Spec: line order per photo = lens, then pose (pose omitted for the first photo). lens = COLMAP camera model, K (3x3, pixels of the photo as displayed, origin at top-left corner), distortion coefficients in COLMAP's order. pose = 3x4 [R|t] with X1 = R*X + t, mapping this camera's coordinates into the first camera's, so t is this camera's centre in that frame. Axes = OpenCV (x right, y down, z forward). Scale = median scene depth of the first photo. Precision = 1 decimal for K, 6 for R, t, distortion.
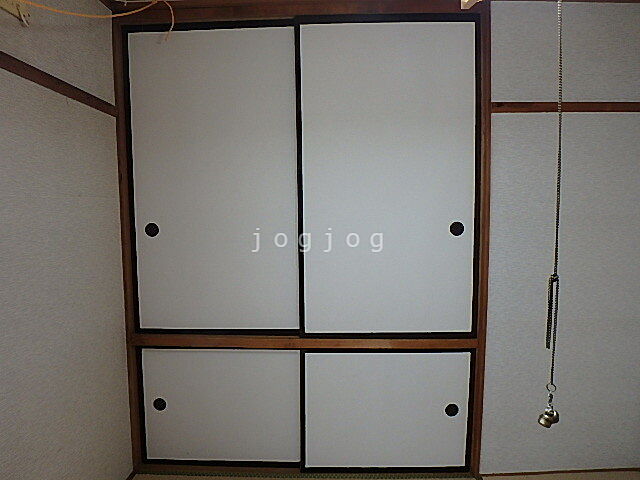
lens RADIAL K [[405.7, 0, 319.2], [0, 405.7, 236.7], [0, 0, 1]] dist [-0.007361, -0.001670]
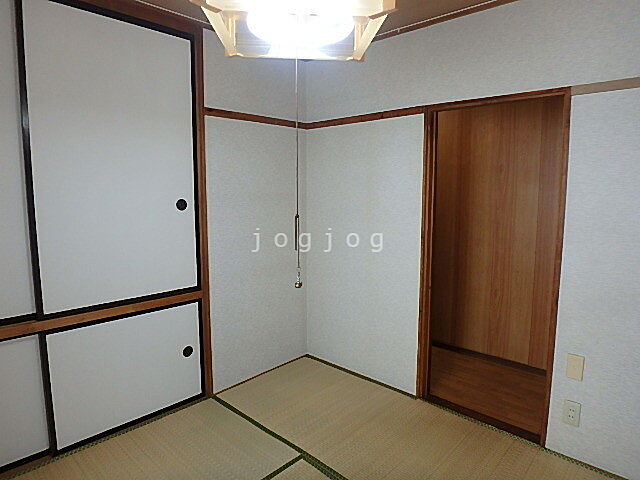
lens RADIAL K [[405.7, 0, 318.9], [0, 405.7, 241.0], [0, 0, 1]] dist [-0.007361, -0.001670]
pose [[0.660730, -0.075961, 0.746770, -0.313859], [0.057965, 0.997059, 0.050135, 0.052523], [-0.748382, 0.010161, 0.663190, -0.133499]]
